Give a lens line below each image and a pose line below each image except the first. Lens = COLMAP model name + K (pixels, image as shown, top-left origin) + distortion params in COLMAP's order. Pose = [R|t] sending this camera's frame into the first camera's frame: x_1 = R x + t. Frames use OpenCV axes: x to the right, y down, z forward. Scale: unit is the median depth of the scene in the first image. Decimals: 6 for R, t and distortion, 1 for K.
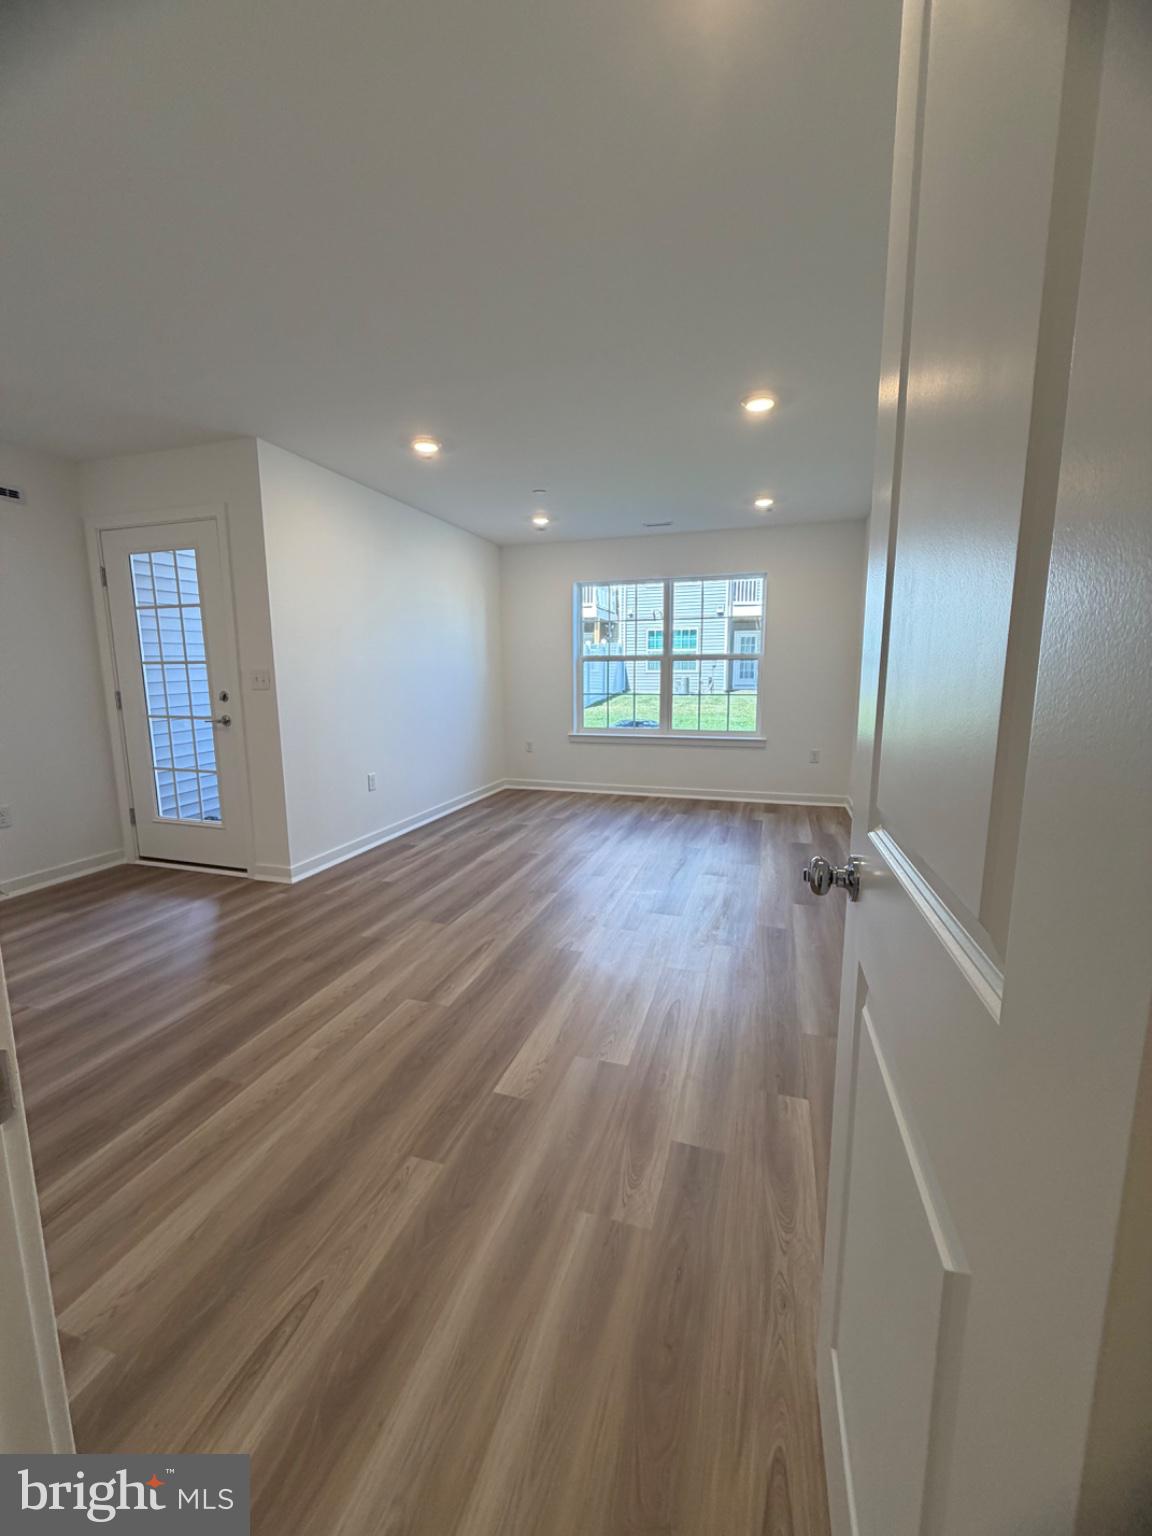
lens RADIAL K [[611.0, 0, 576.0], [0, 611.0, 768.0], [0, 0, 1]] dist [-0.000697, -0.000086]
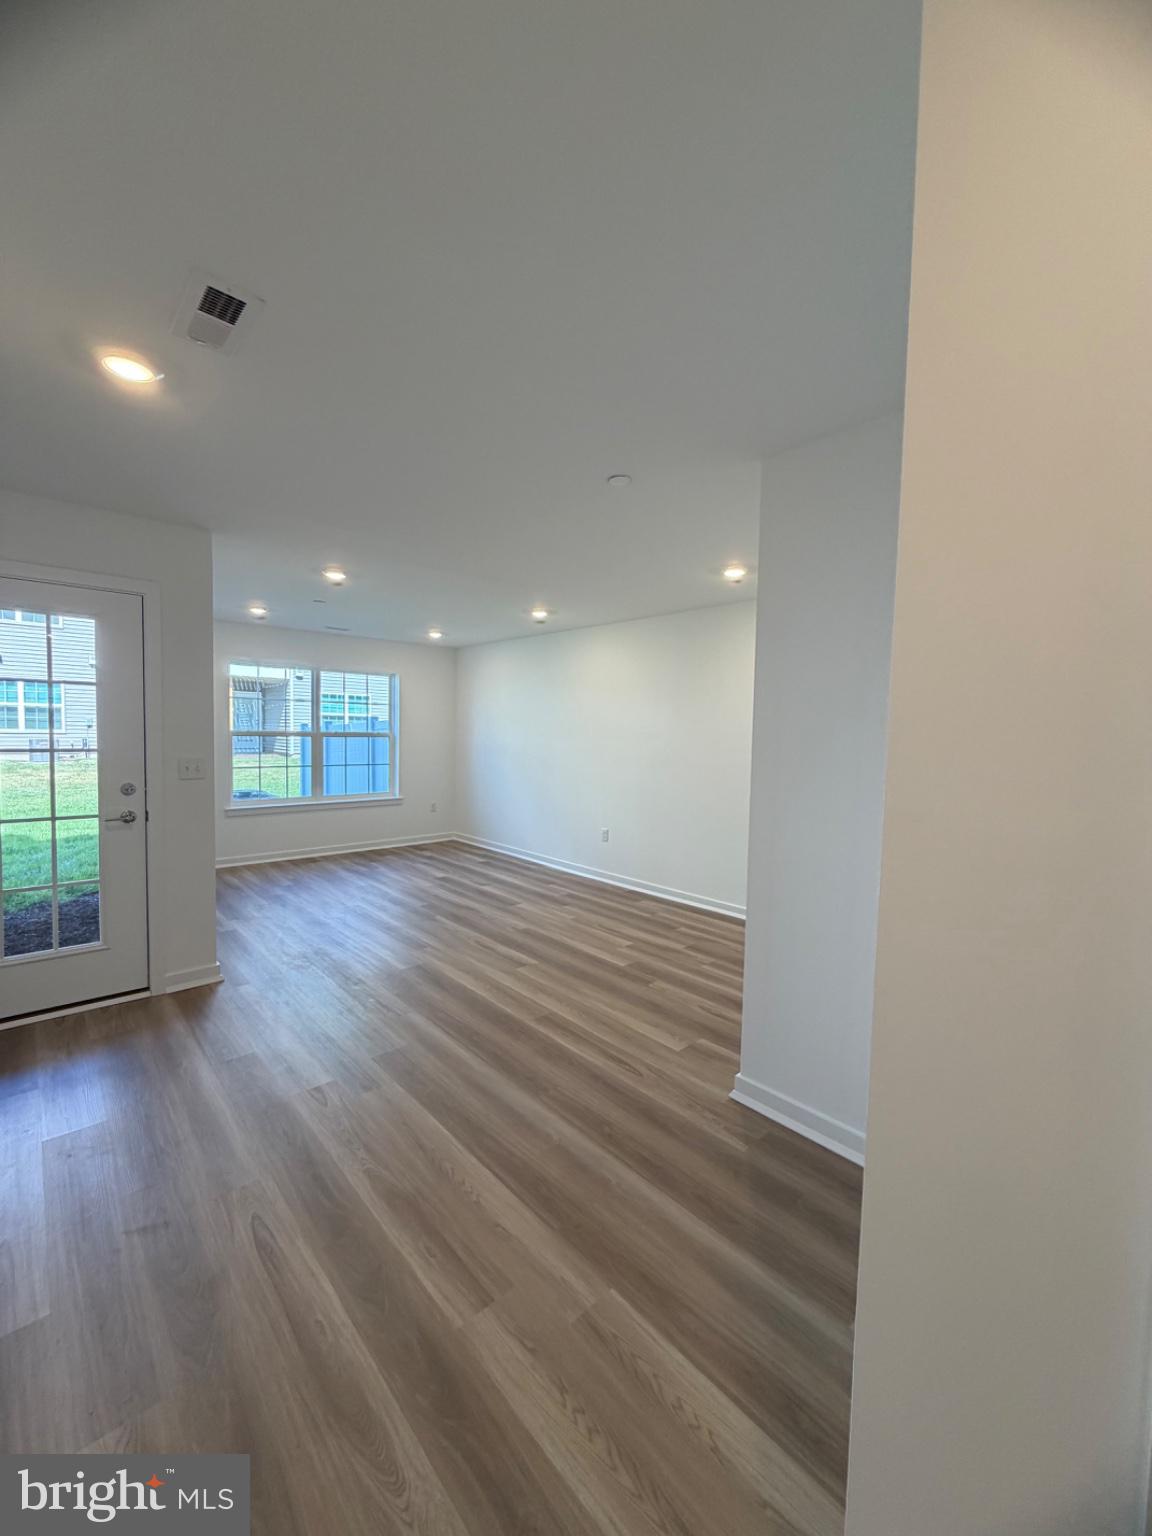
lens RADIAL K [[611.0, 0, 576.0], [0, 611.0, 768.0], [0, 0, 1]] dist [-0.000697, -0.000086]
pose [[0.502678, -0.037621, 0.863655, -1.149281], [0.120339, 0.992371, -0.026814, -0.053115], [-0.856057, 0.117410, 0.503370, 0.016979]]
